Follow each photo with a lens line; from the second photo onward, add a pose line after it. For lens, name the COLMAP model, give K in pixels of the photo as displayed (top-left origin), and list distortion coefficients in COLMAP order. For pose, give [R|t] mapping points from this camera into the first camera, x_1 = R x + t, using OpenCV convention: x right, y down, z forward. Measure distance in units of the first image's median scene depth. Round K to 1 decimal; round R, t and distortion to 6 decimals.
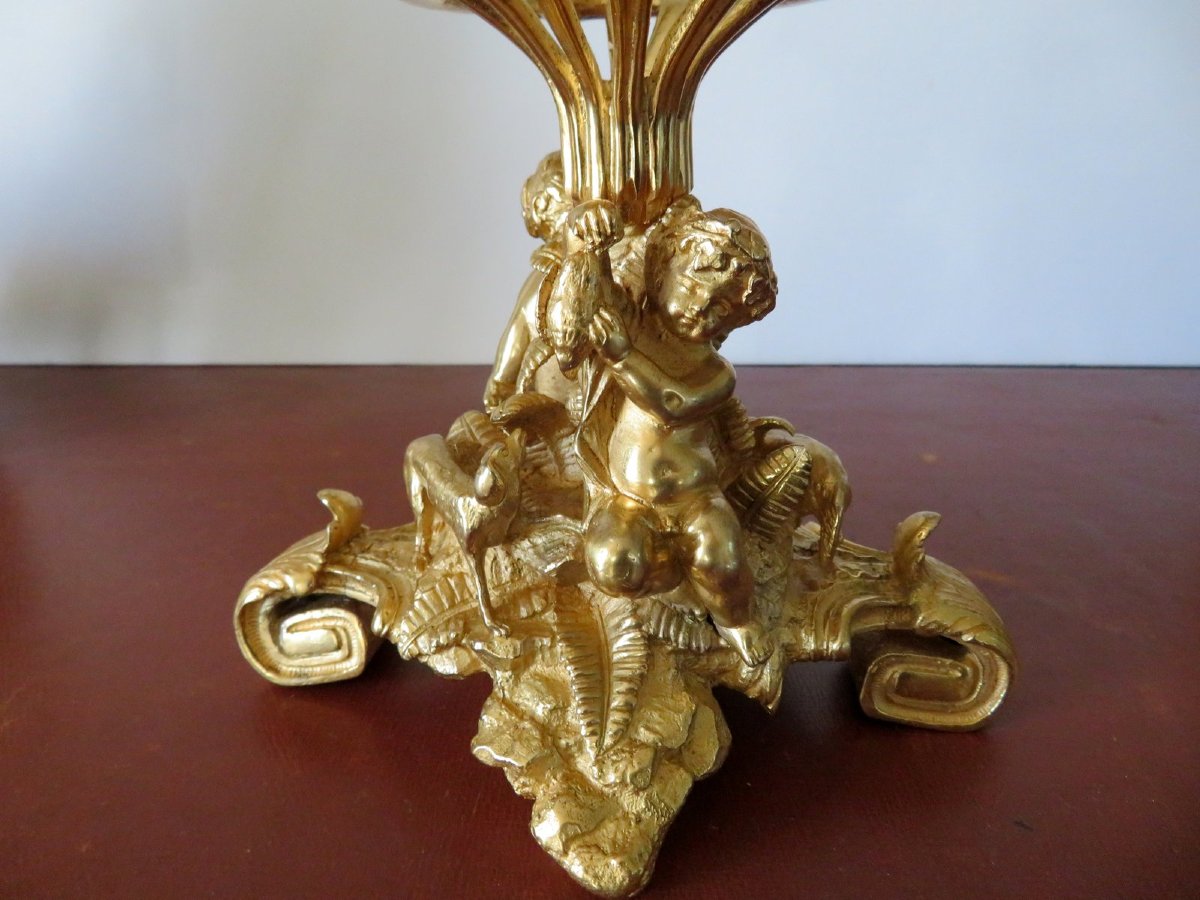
lens RADIAL K [[857.9, 0, 590.0], [0, 857.9, 460.4], [0, 0, 1]] dist [0.009276, -0.011249]
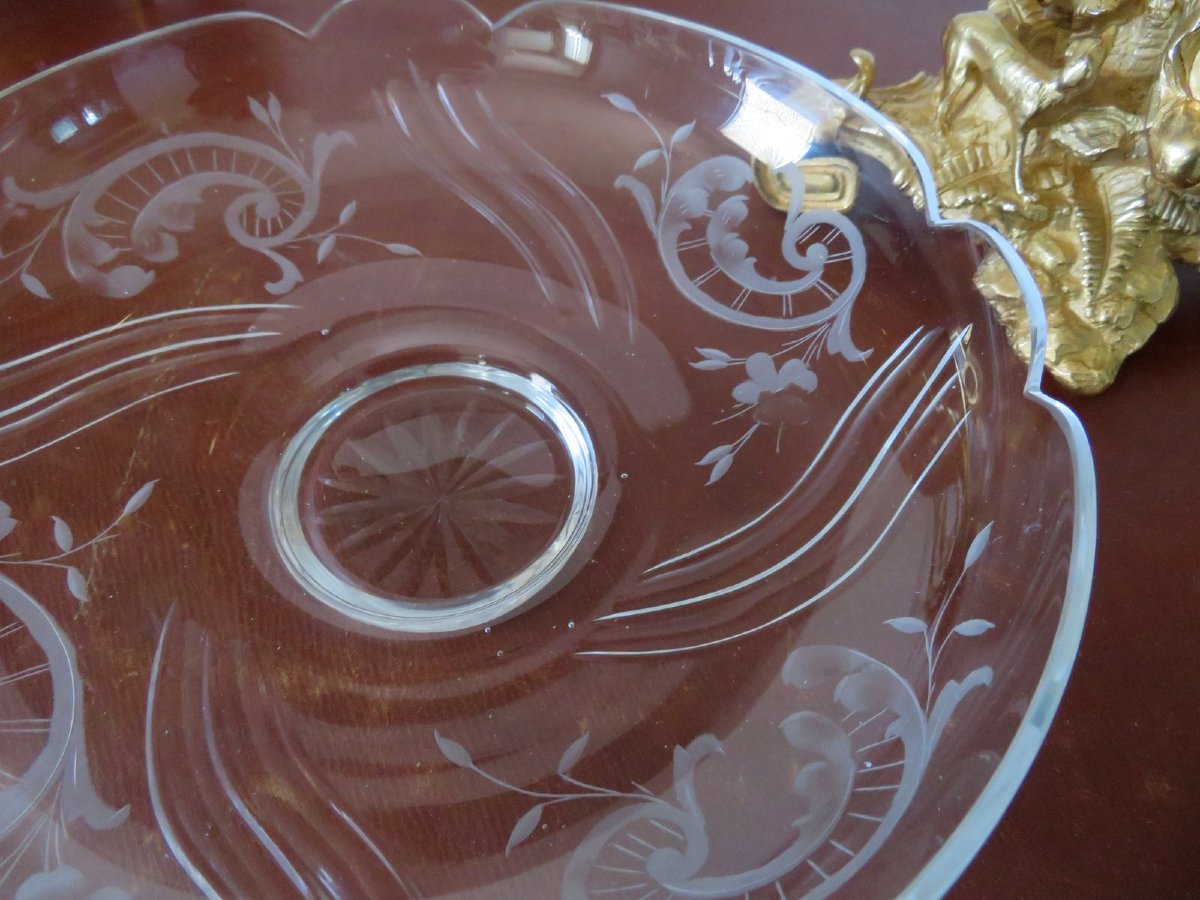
lens RADIAL K [[857.9, 0, 597.9], [0, 857.9, 449.3], [0, 0, 1]] dist [0.009276, -0.011249]
pose [[0.988296, 0.136696, -0.067712, -0.607145], [-0.084007, 0.858200, 0.506395, -0.073966], [0.127332, -0.494780, 0.859639, -0.363967]]
